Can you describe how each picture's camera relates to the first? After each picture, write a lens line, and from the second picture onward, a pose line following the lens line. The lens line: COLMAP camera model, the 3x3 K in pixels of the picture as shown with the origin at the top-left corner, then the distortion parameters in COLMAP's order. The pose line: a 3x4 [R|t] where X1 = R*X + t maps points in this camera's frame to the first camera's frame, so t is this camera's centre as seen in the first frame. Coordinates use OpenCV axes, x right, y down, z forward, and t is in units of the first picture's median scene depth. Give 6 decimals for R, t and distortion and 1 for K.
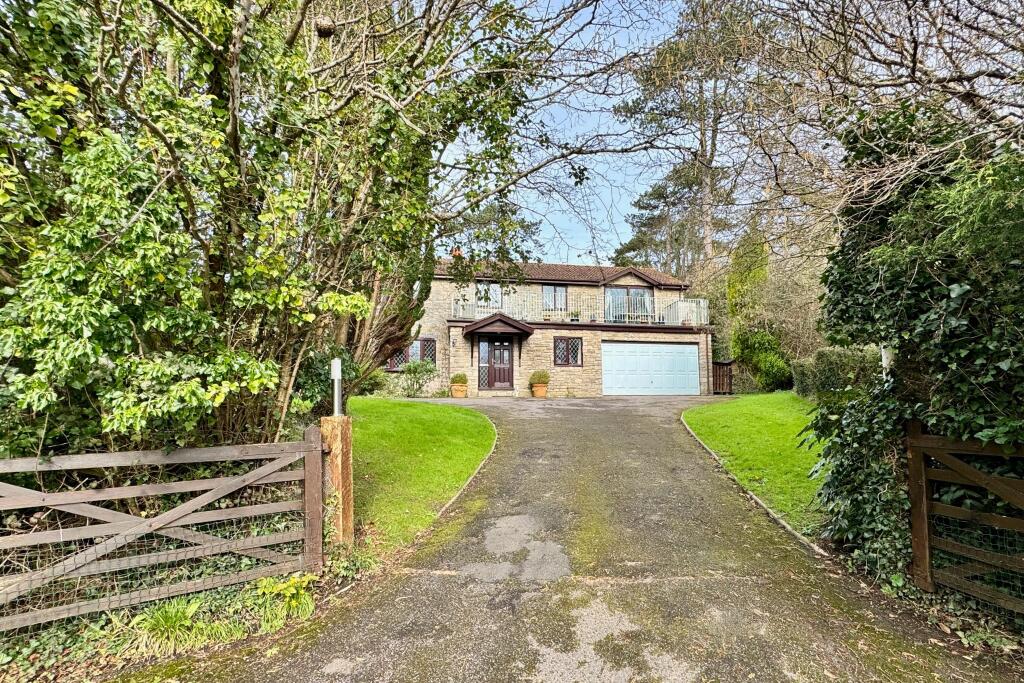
lens RADIAL K [[406.1, 0, 513.0], [0, 406.1, 338.7], [0, 0, 1]] dist [0.000360, 0.000243]
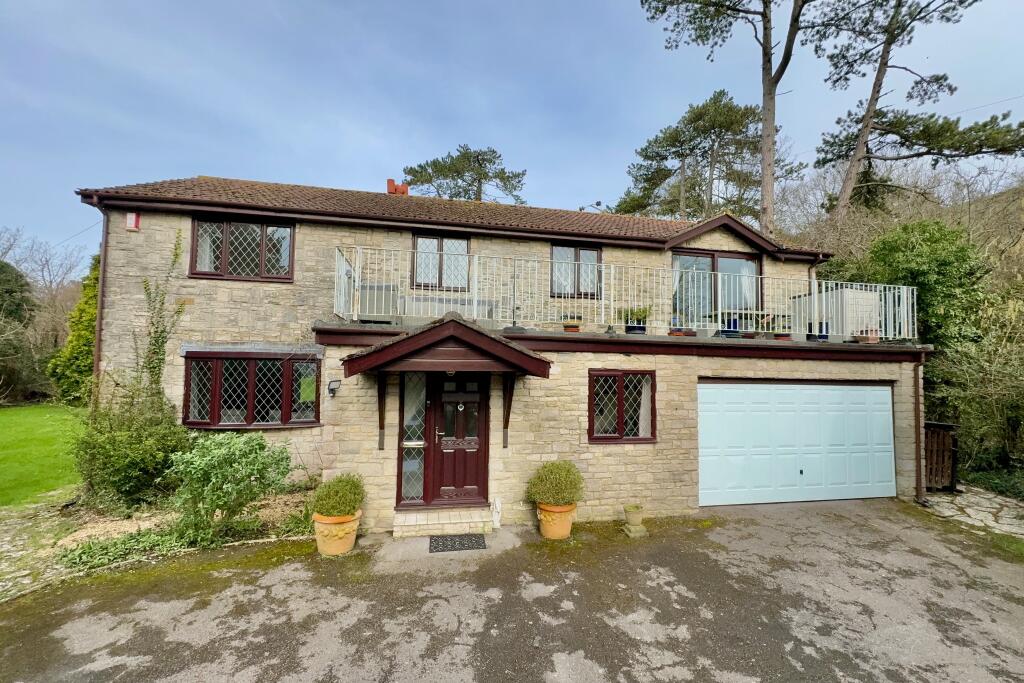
lens RADIAL K [[406.1, 0, 513.0], [0, 406.1, 338.7], [0, 0, 1]] dist [0.000360, 0.000243]
pose [[0.997980, 0.015603, 0.061591, -0.002231], [-0.020683, 0.996358, 0.082726, -0.067845], [-0.060076, -0.083832, 0.994667, 0.585178]]
